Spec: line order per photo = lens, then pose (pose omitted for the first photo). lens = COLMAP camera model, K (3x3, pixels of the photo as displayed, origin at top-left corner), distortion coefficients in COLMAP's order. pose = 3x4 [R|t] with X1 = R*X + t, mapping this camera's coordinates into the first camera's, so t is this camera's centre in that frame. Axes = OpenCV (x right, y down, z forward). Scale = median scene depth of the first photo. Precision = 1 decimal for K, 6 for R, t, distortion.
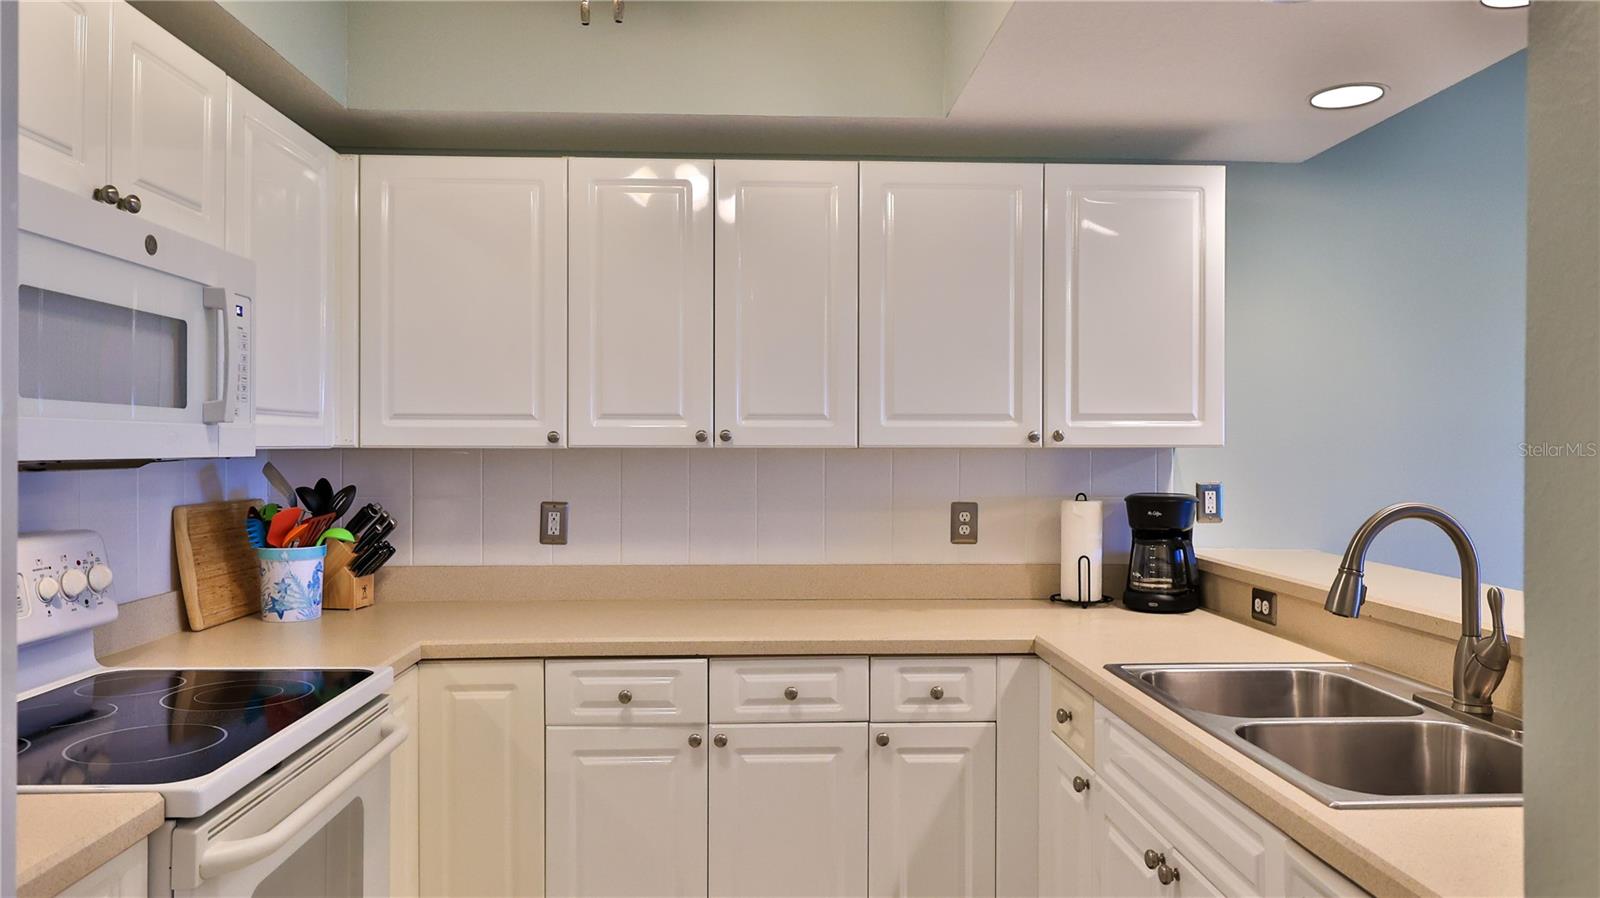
lens RADIAL K [[1081.5, 0, 800.0], [0, 1081.5, 449.0], [0, 0, 1]] dist [0.002220, 0.001032]
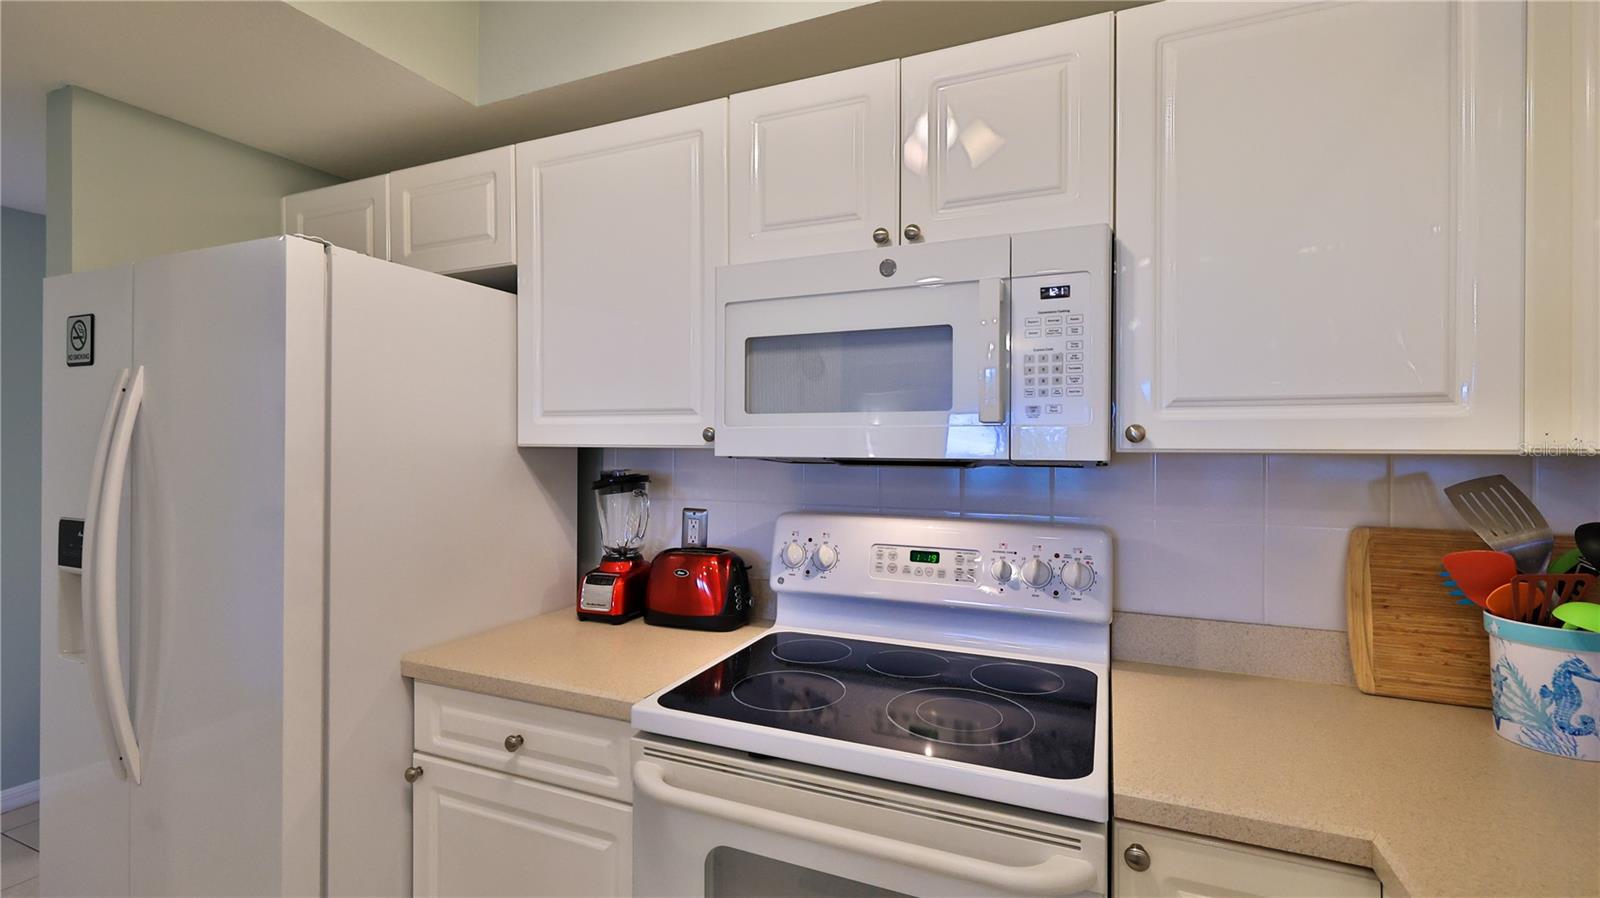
lens RADIAL K [[707.9, 0, 800.0], [0, 707.9, 449.0], [0, 0, 1]] dist [0.000309, -0.000492]
pose [[-0.445415, -0.001289, -0.895323, 0.071721], [-0.009414, 0.999950, 0.003244, -0.001386], [0.895275, 0.009874, -0.445405, 0.940182]]
